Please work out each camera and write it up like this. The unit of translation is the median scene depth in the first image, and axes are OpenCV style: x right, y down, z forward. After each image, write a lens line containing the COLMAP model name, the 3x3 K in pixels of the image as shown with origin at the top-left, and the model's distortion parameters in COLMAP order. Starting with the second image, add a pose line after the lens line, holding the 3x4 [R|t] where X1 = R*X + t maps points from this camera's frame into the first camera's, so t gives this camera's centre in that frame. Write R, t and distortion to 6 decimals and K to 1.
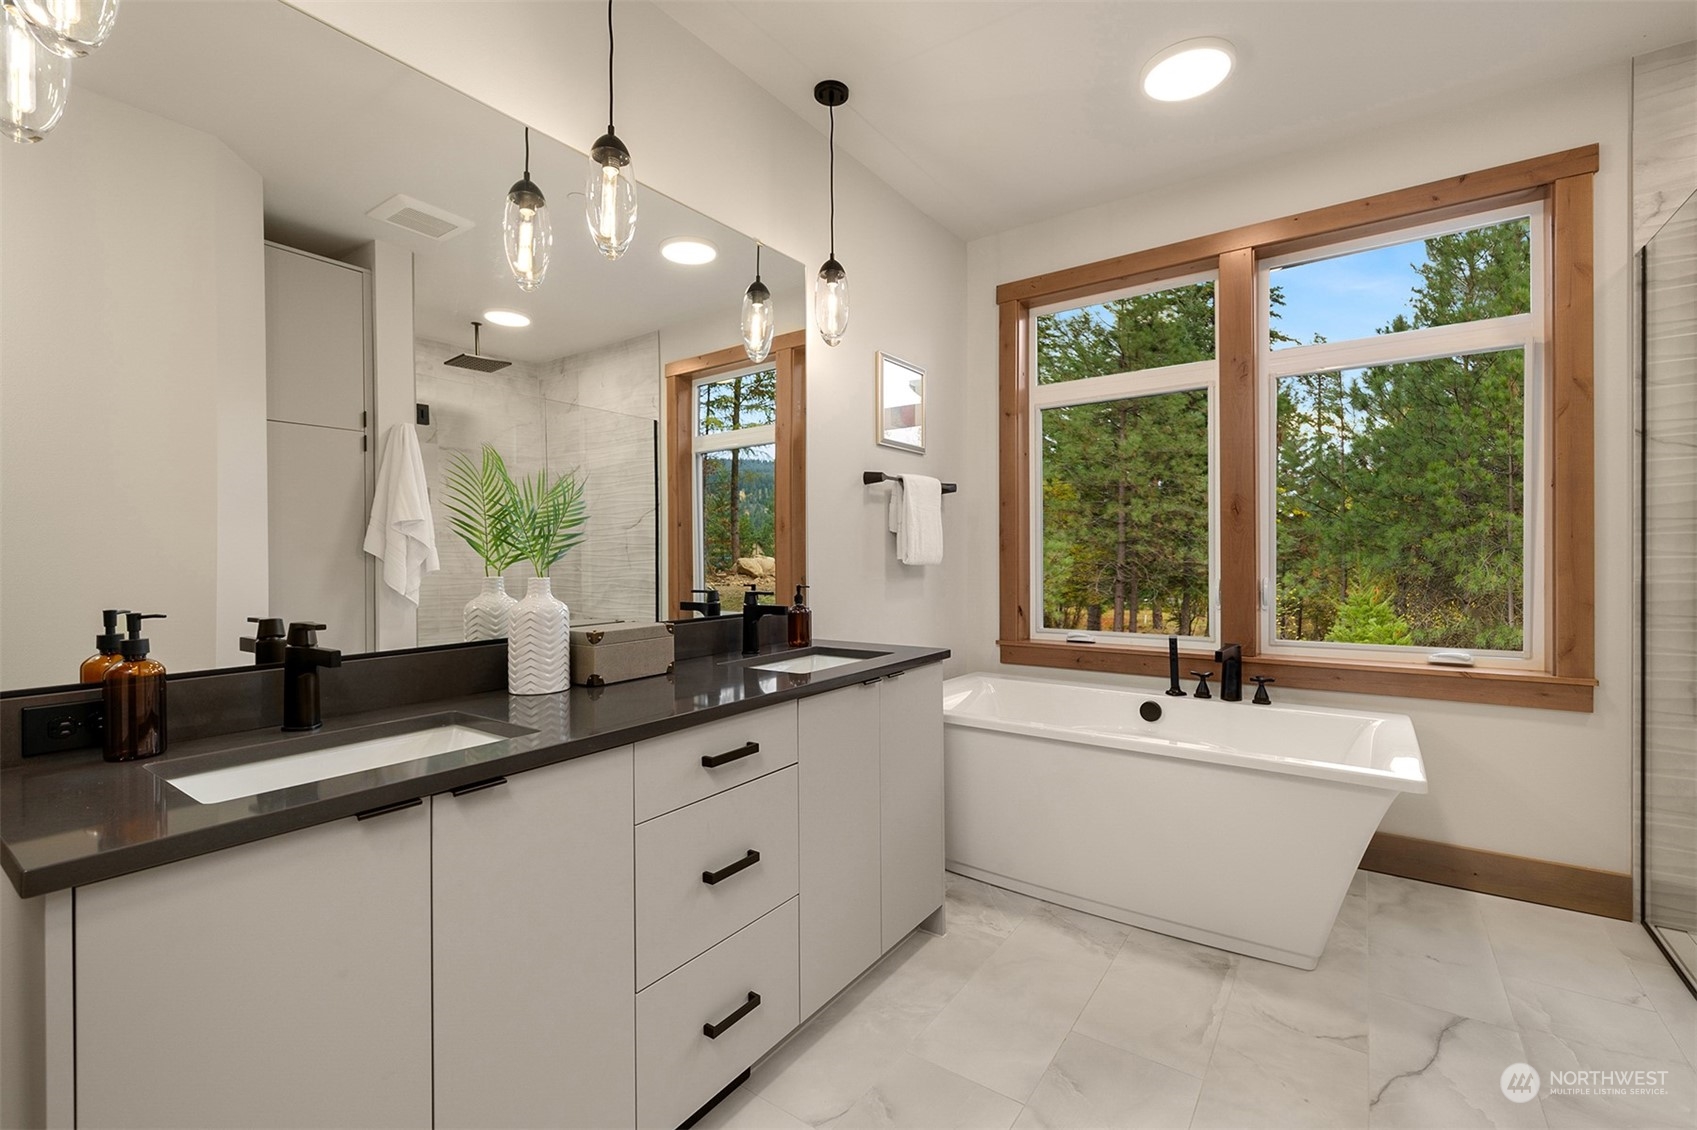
lens RADIAL K [[722.0, 0, 854.8], [0, 722.0, 560.6], [0, 0, 1]] dist [0.003174, -0.000143]
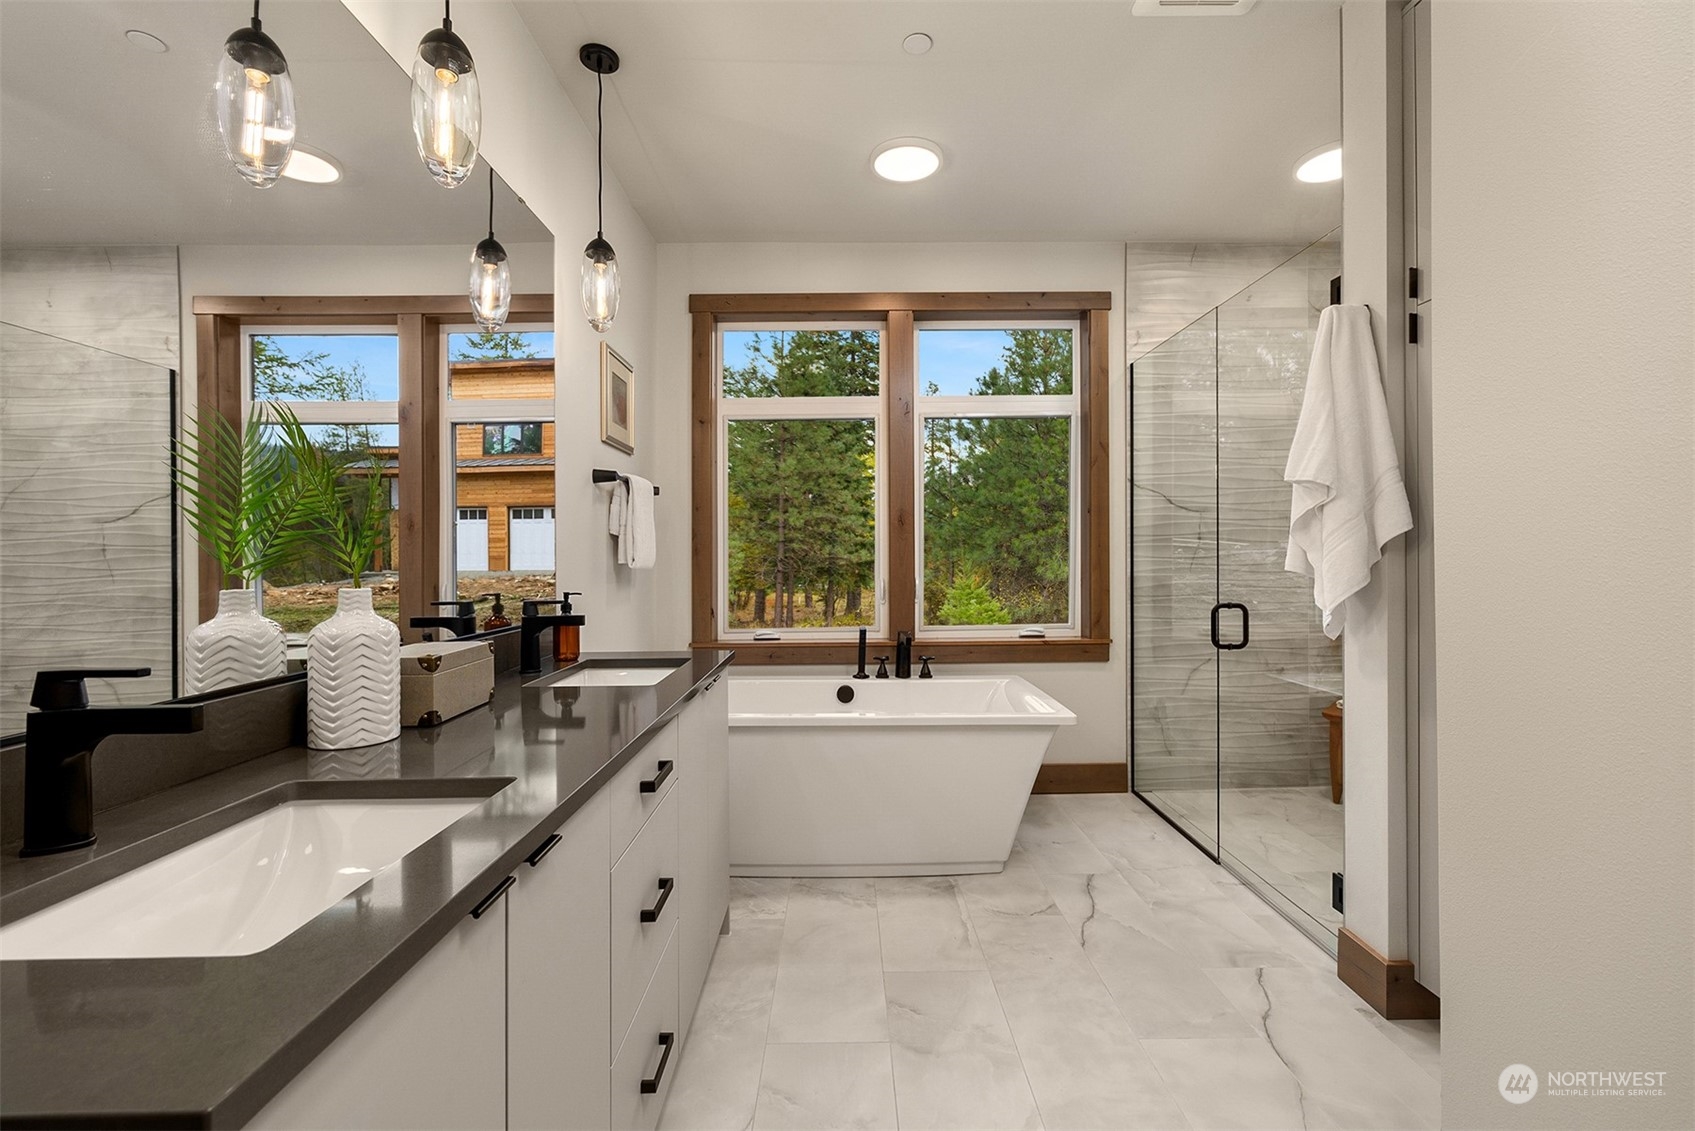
lens RADIAL K [[721.2, 0, 851.8], [0, 721.2, 559.2], [0, 0, 1]] dist [0.003174, -0.000143]
pose [[0.815120, -0.001210, 0.579291, -0.291166], [0.005864, 0.999964, -0.006161, 0.000479], [-0.579263, 0.008419, 0.815098, 0.063668]]
